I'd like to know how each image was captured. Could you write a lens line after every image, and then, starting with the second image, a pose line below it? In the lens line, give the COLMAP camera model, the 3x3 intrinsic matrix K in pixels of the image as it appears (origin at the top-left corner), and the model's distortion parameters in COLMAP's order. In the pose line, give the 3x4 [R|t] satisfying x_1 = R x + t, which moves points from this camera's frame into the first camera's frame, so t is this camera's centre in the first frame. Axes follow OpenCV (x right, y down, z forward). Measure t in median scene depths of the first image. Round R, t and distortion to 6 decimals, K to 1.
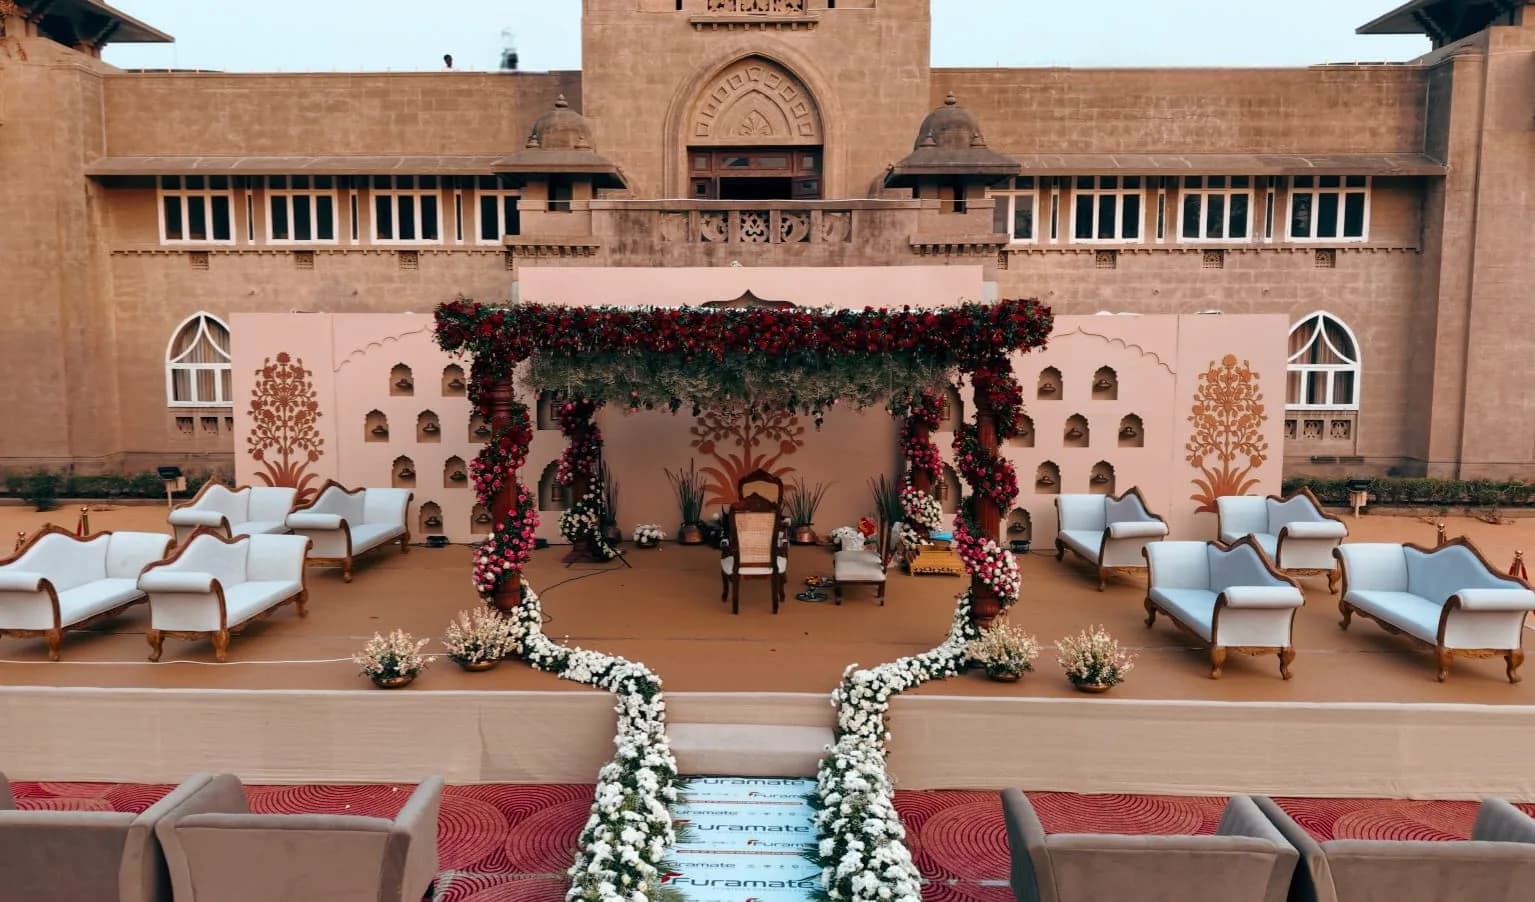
lens RADIAL K [[1184.5, 0, 720.2], [0, 1184.5, 455.6], [0, 0, 1]] dist [0.009960, -0.006688]
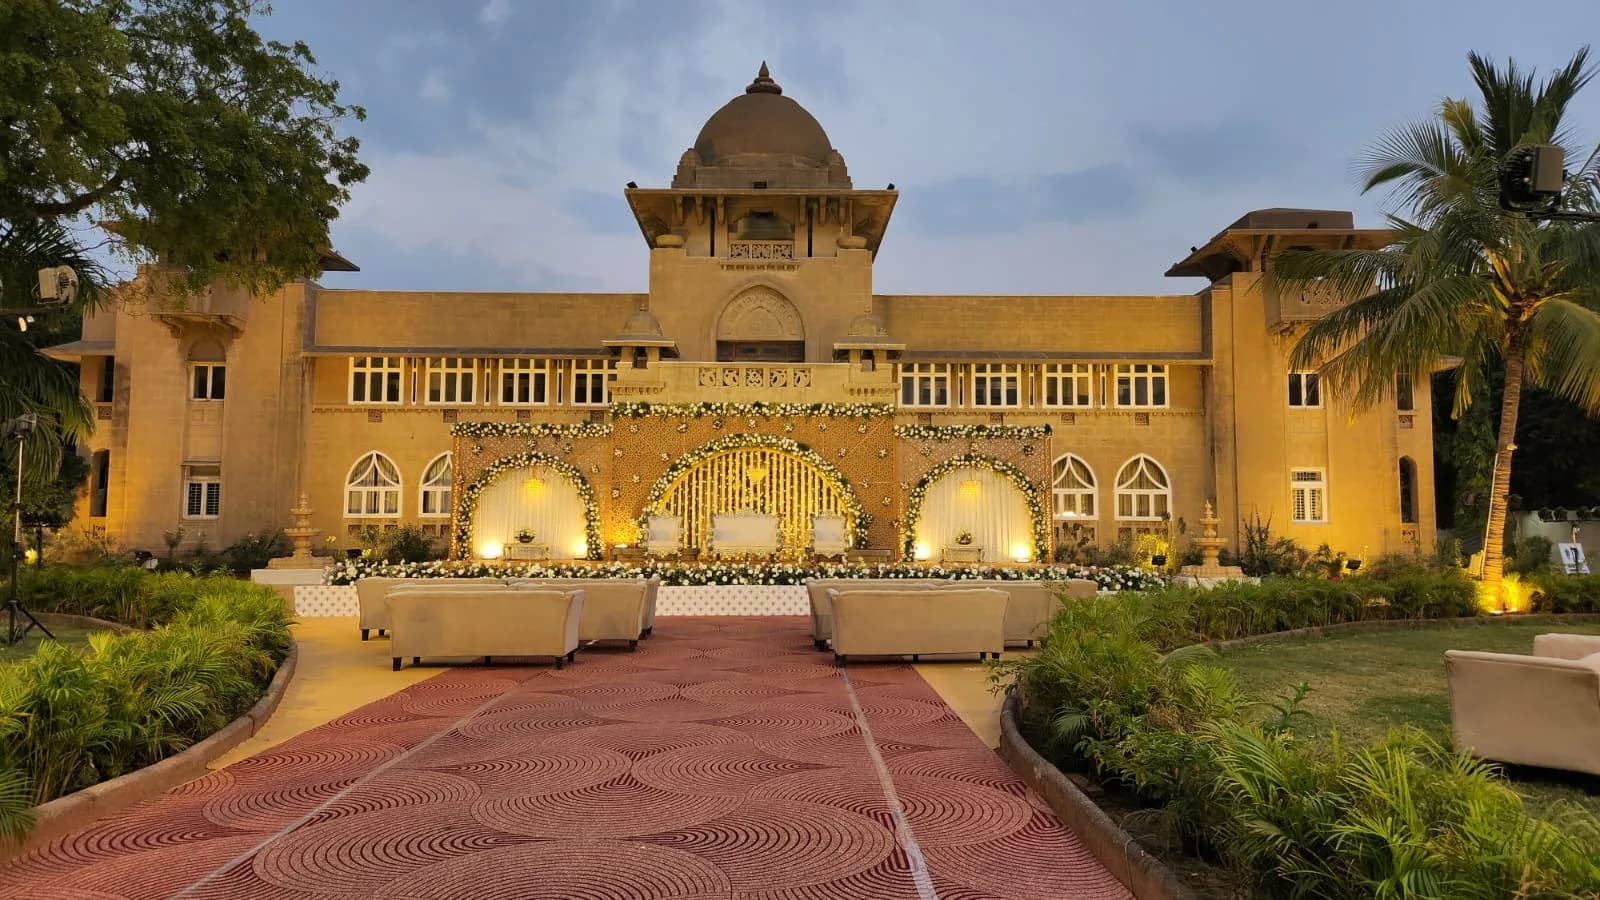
lens RADIAL K [[1132.2, 0, 789.9], [0, 1132.2, 448.8], [0, 0, 1]] dist [0.068500, -0.000271]
pose [[0.999339, 0.007843, 0.035509, 0.015036], [-0.001081, 0.982439, -0.186581, 0.140131], [-0.036348, 0.186419, 0.981798, -0.391193]]
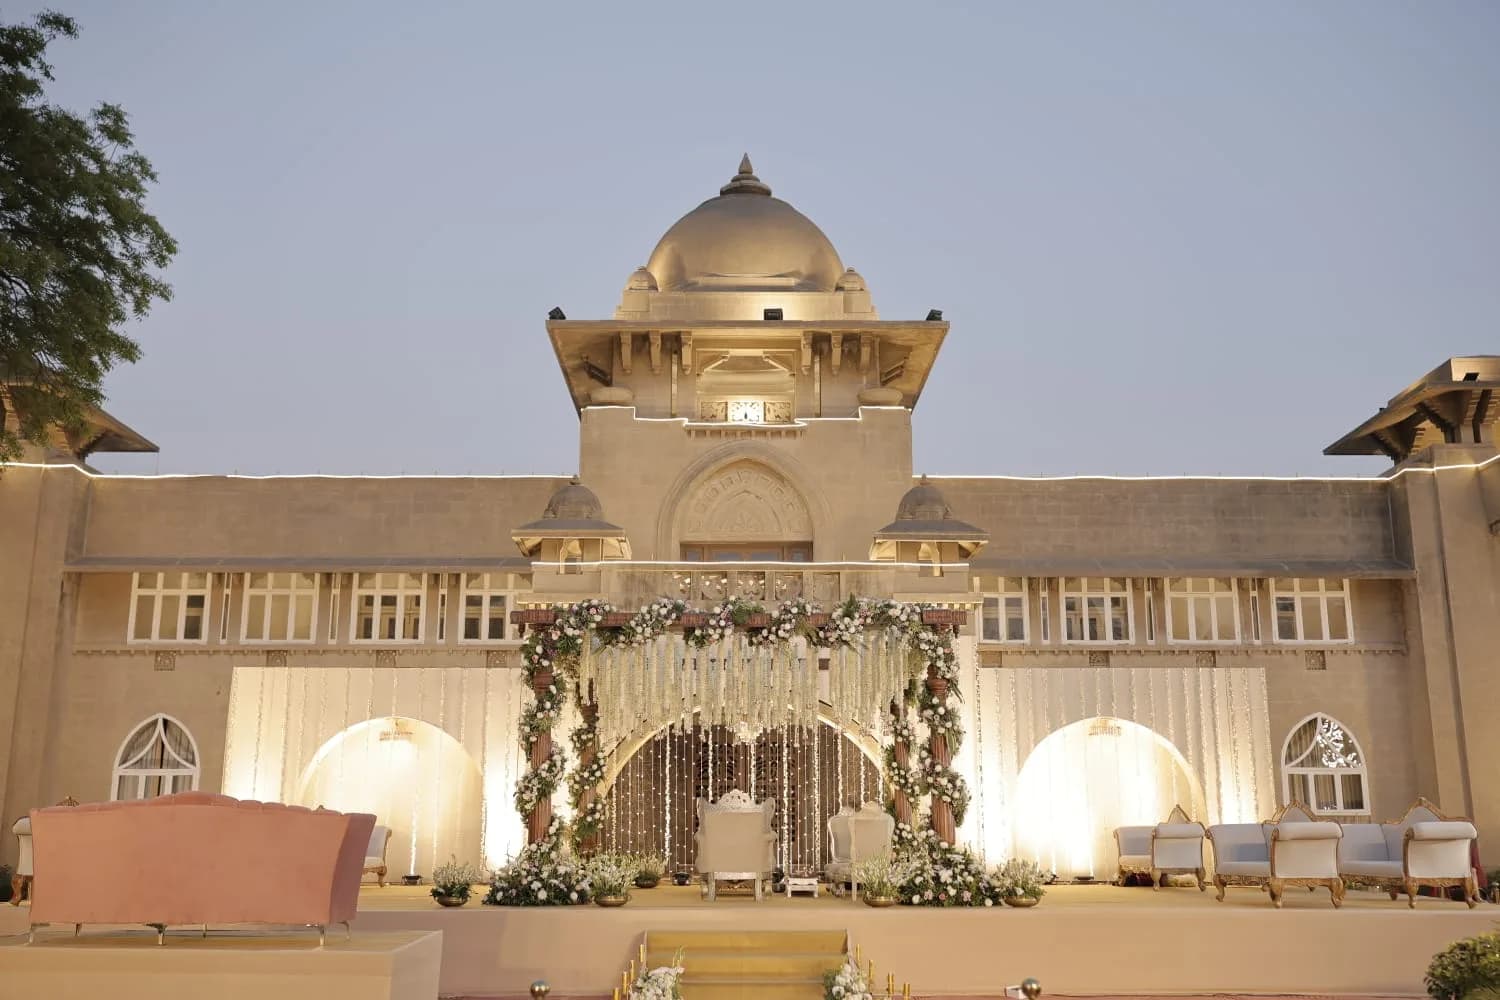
lens RADIAL K [[1488.5, 0, 750.0], [0, 1488.5, 500.0], [0, 0, 1]] dist [-0.008166, 0.021393]
pose [[0.999101, 0.009549, 0.041308, -0.019316], [0.004802, 0.942552, -0.334026, 0.123259], [-0.042124, 0.333924, 0.941658, -0.205086]]
